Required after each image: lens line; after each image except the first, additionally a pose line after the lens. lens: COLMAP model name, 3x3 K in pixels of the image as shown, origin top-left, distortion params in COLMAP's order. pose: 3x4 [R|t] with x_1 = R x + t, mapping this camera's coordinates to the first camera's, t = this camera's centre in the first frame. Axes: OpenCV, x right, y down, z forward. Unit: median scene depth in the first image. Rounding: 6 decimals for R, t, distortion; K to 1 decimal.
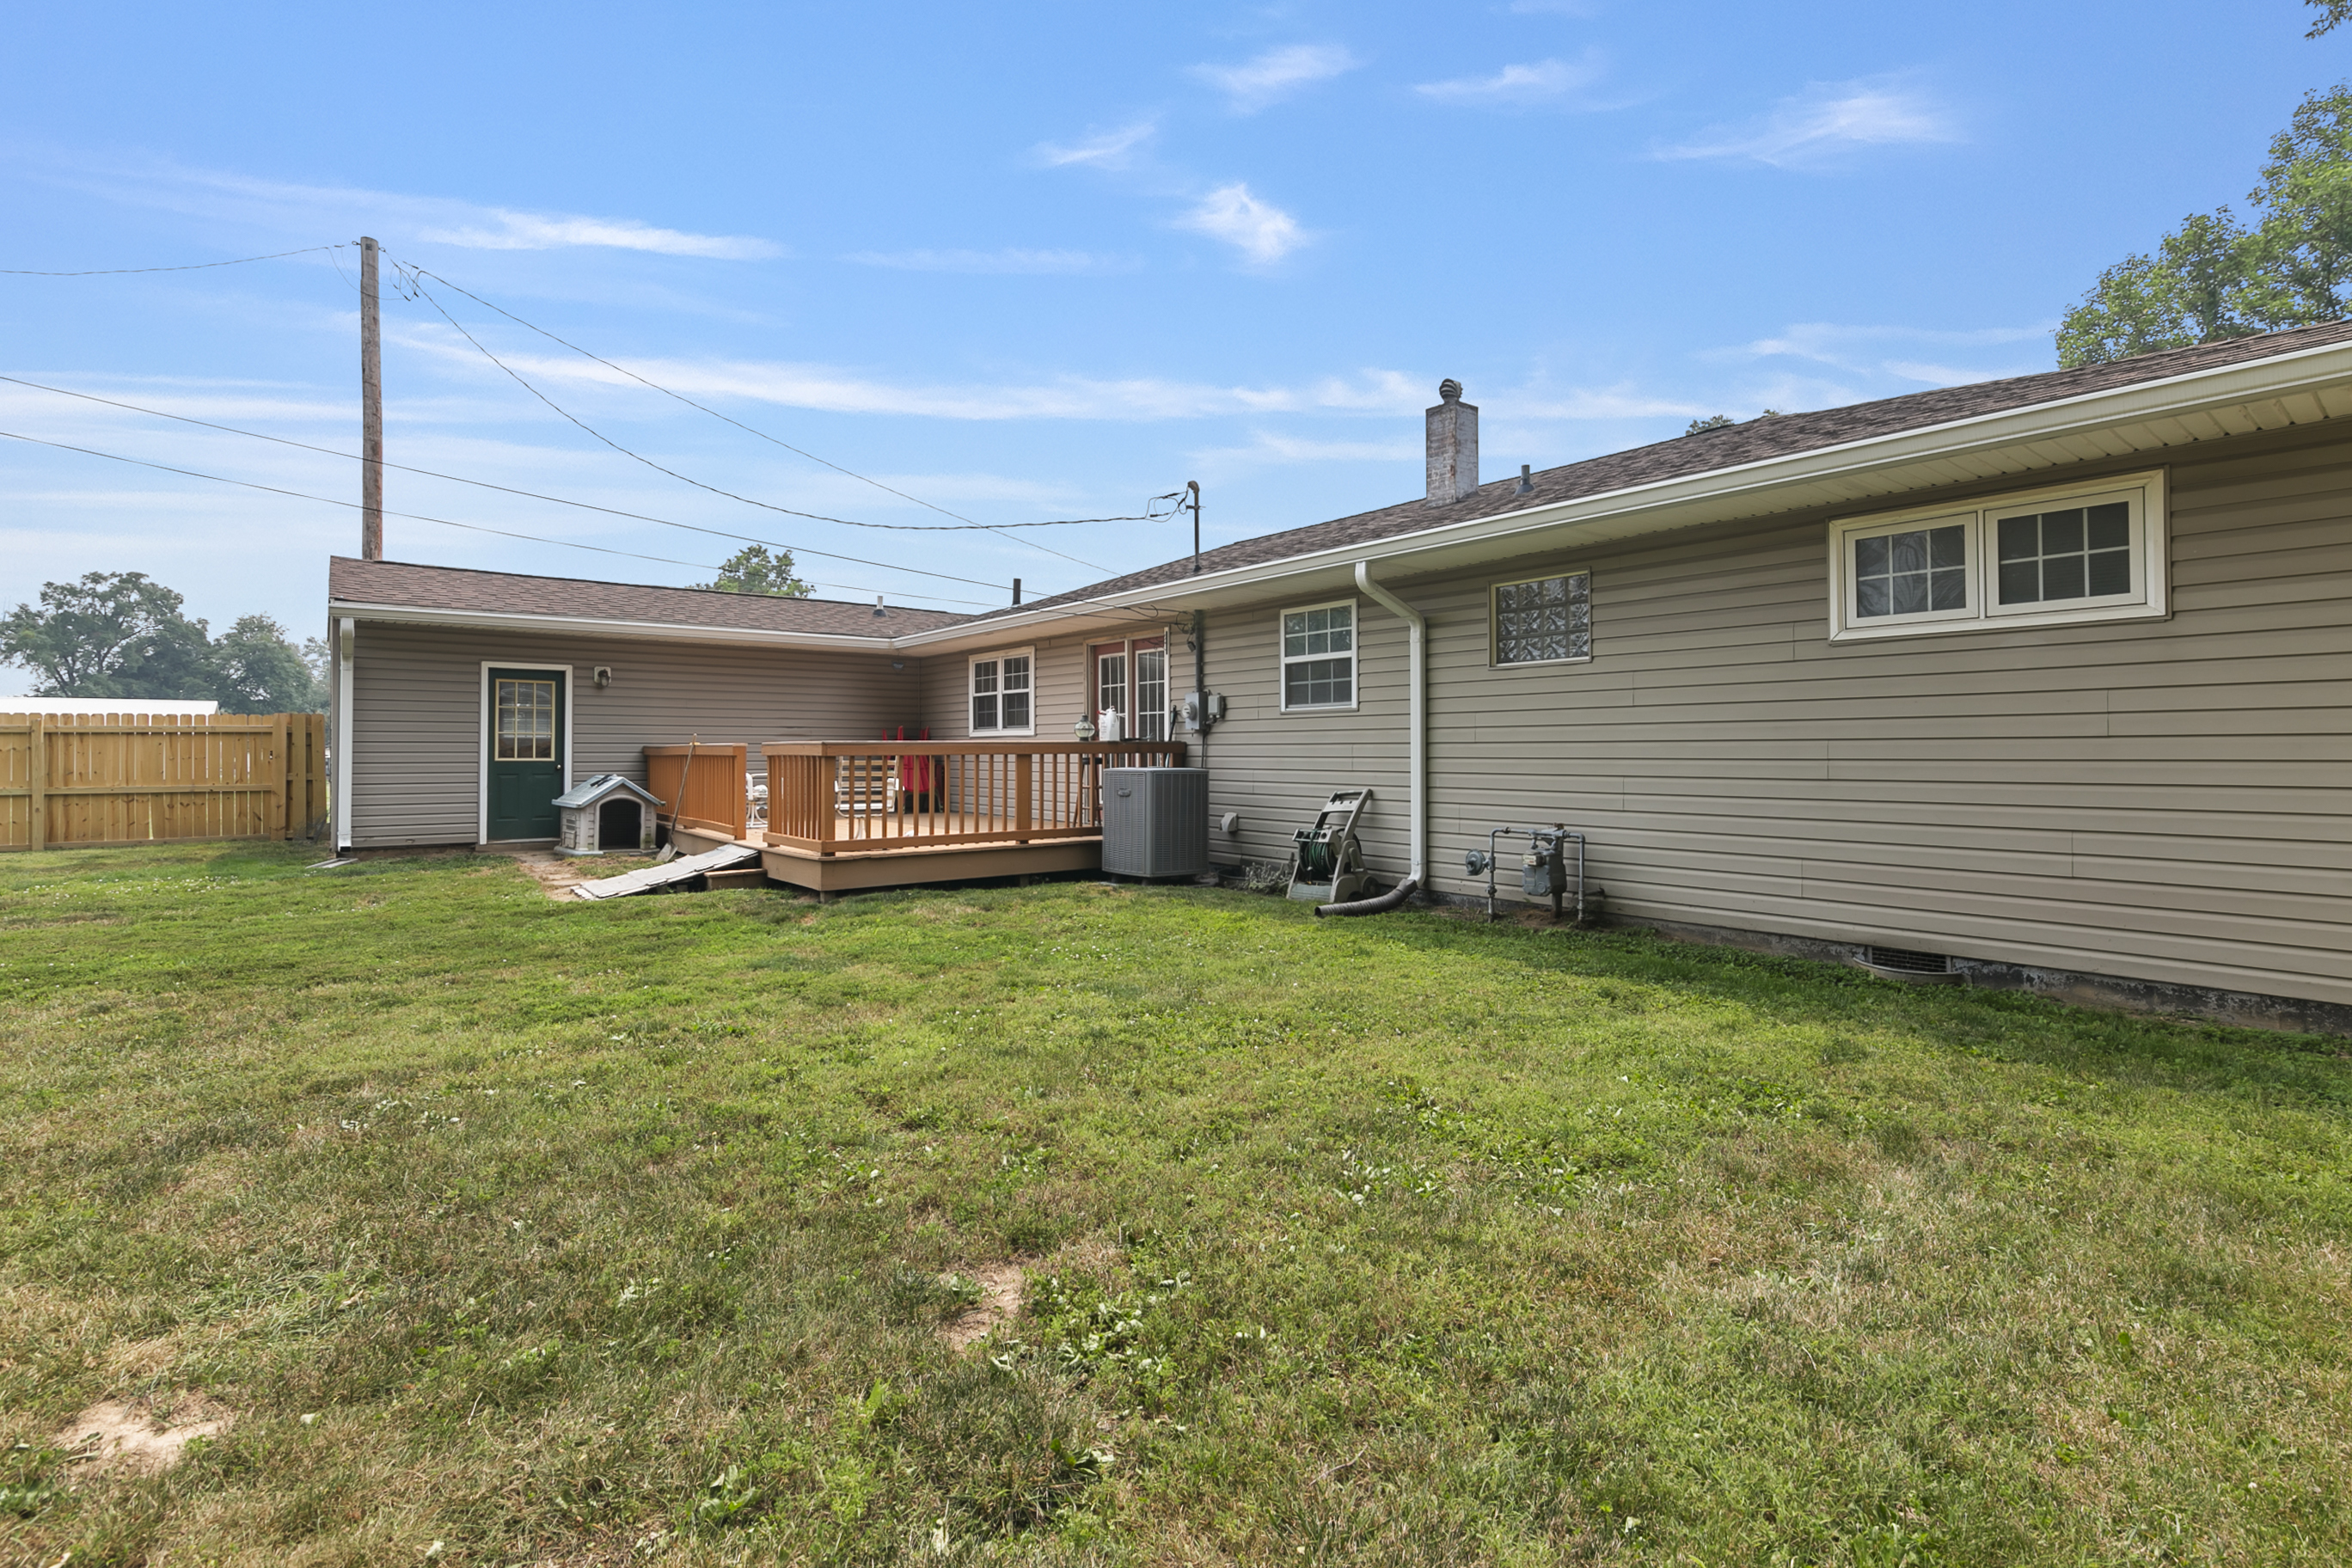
lens RADIAL K [[1086.9, 0, 1184.1], [0, 1086.9, 763.5], [0, 0, 1]] dist [0.000167, 0.000034]
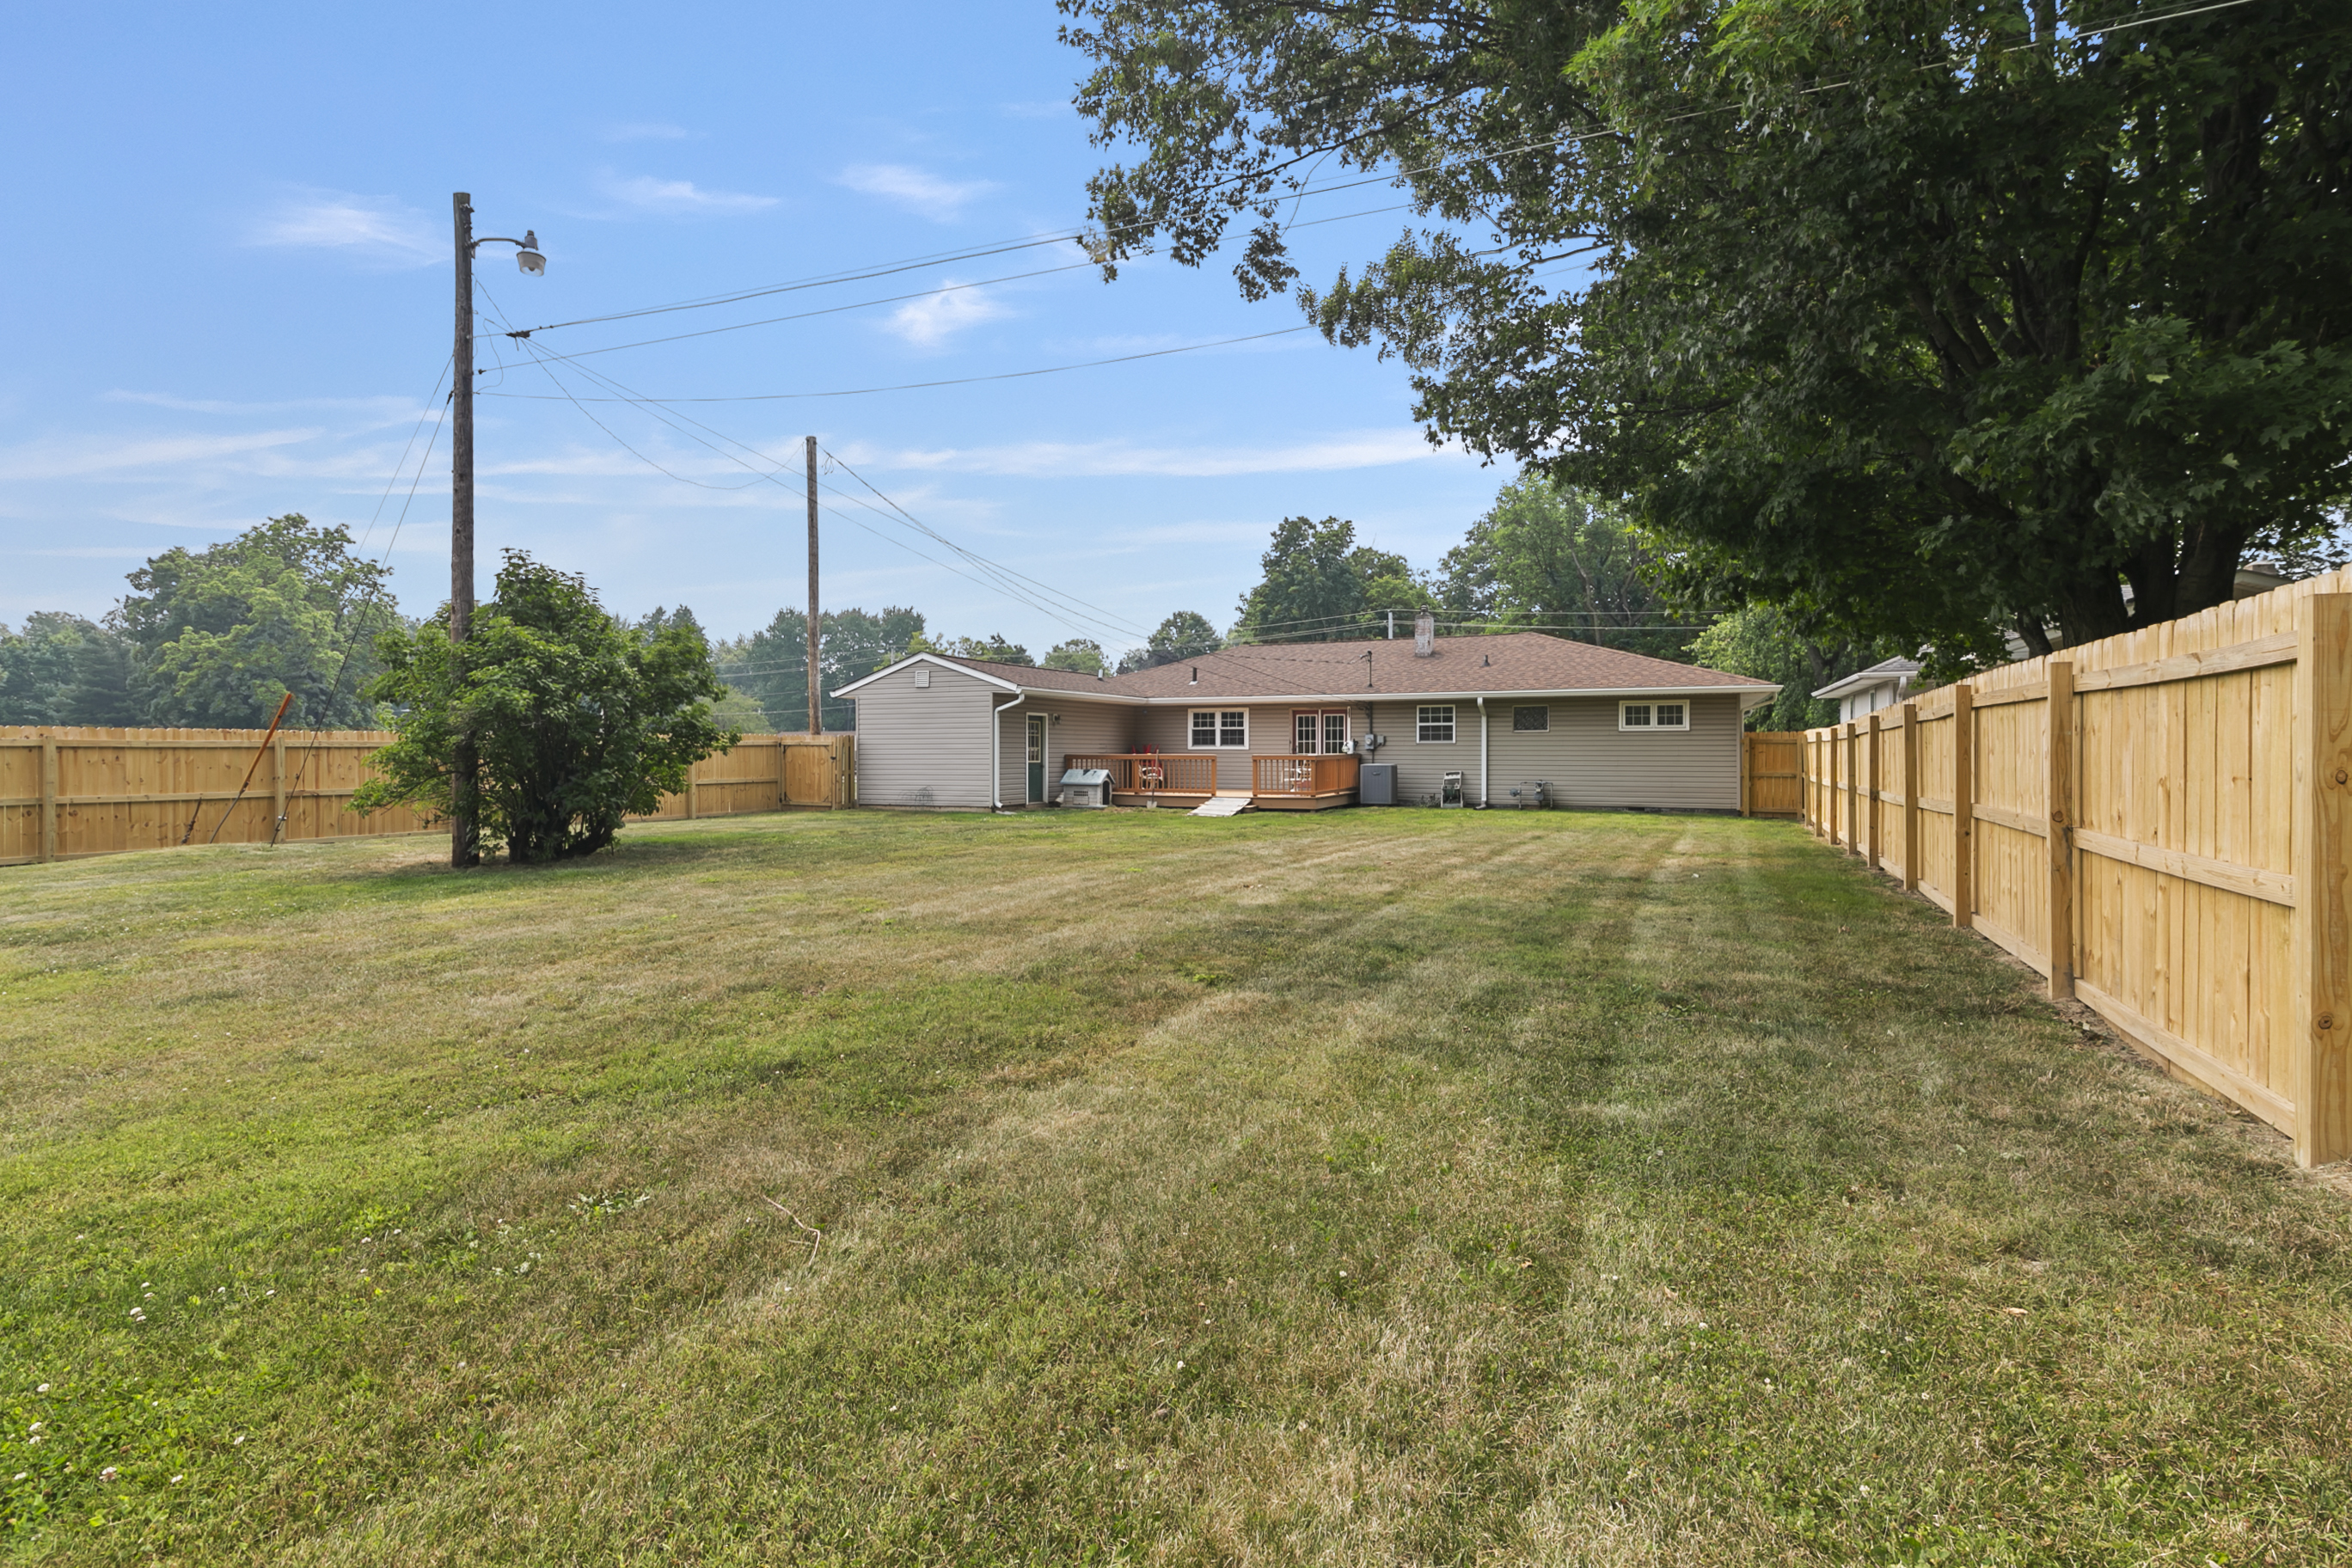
lens RADIAL K [[1086.9, 0, 1184.1], [0, 1086.9, 763.5], [0, 0, 1]] dist [0.000167, 0.000034]
pose [[0.894557, -0.005358, 0.446923, -1.494194], [0.003848, 0.999983, 0.004286, -0.009769], [-0.446938, -0.002114, 0.894562, -1.057101]]
